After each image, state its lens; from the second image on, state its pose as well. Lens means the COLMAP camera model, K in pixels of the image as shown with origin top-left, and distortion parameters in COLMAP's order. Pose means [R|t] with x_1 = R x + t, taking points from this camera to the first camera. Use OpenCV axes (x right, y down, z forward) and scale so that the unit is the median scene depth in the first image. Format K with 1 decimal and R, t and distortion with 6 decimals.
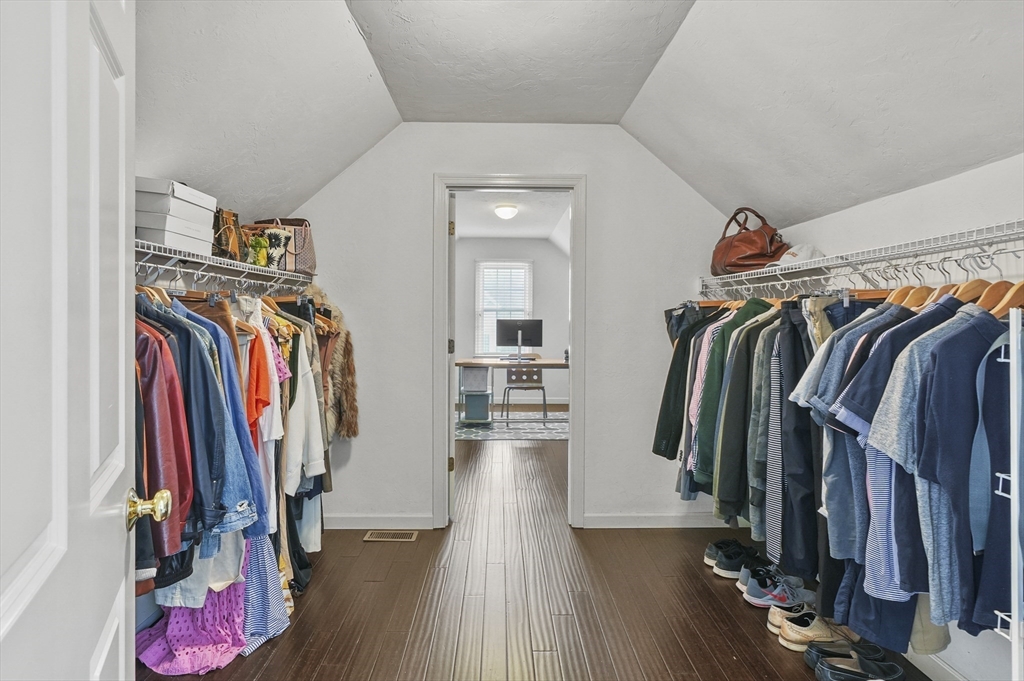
lens RADIAL K [[507.4, 0, 512.1], [0, 507.4, 333.4], [0, 0, 1]] dist [0.004245, -0.006304]
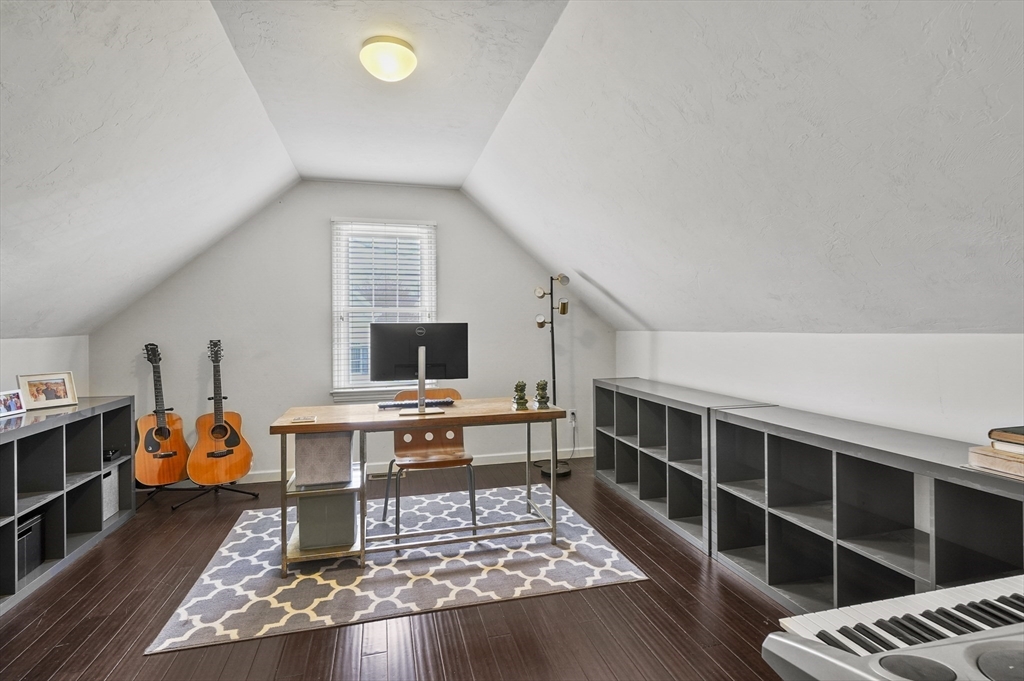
lens RADIAL K [[507.4, 0, 509.2], [0, 507.4, 332.3], [0, 0, 1]] dist [0.004245, -0.006304]
pose [[0.975643, -0.015015, 0.218851, -0.008264], [0.017164, 0.999821, -0.007923, -0.013854], [-0.218693, 0.011487, 0.975726, 0.524633]]
